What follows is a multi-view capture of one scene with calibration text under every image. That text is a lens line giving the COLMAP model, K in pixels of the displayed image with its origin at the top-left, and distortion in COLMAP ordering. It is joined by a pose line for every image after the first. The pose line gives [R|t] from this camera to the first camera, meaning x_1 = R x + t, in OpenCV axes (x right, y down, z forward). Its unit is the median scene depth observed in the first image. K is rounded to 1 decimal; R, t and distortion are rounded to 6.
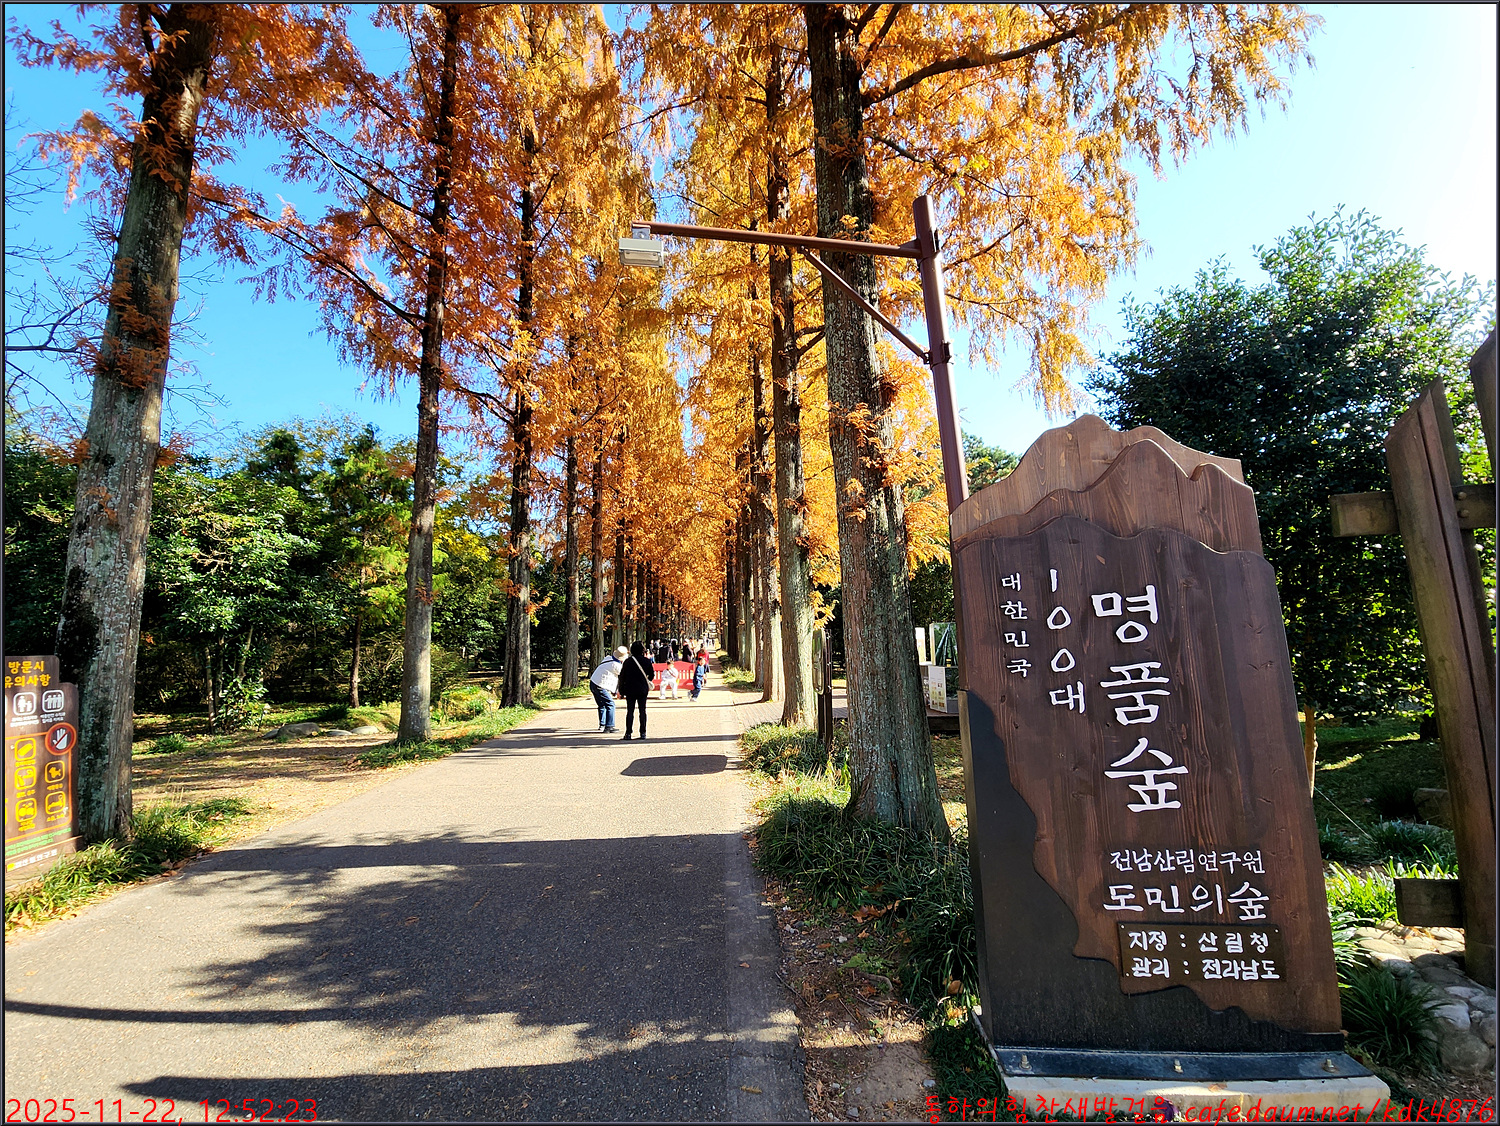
lens RADIAL K [[608.0, 0, 750.0], [0, 608.0, 563.0], [0, 0, 1]] dist [0.007979, -0.004902]
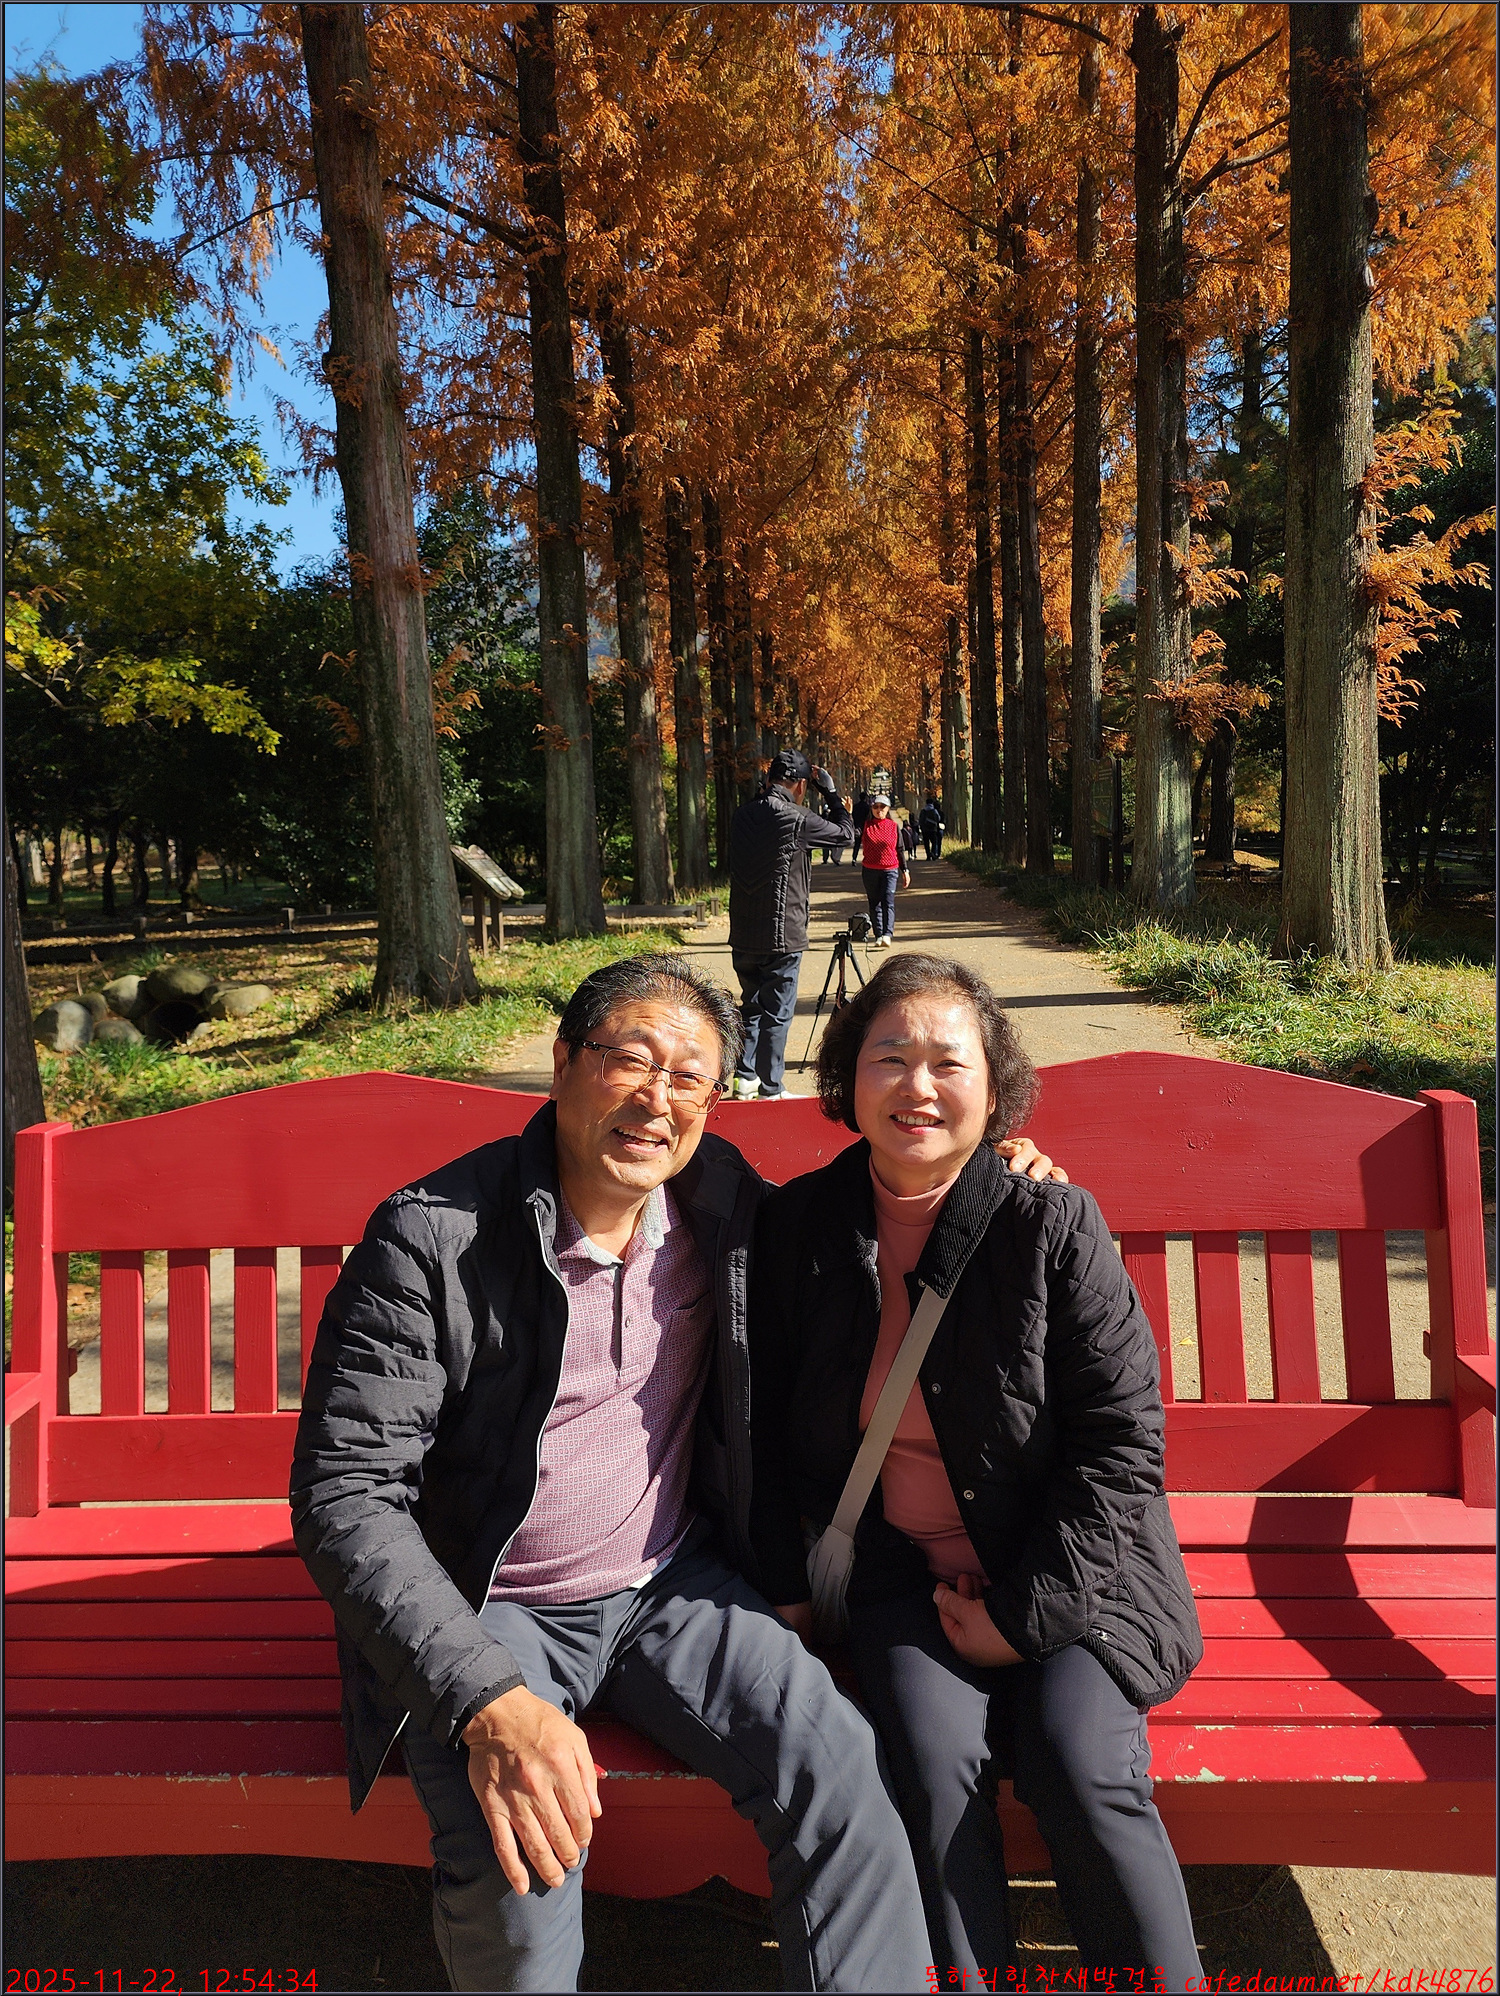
lens RADIAL K [[1331.8, 0, 726.8], [0, 1331.8, 996.4], [0, 0, 1]] dist [0.079029, -0.069128]
pose [[0.984315, -0.007404, -0.176263, -0.037739], [0.052650, 0.965918, 0.253438, 0.037962], [0.168379, -0.258743, 0.951157, 0.263811]]
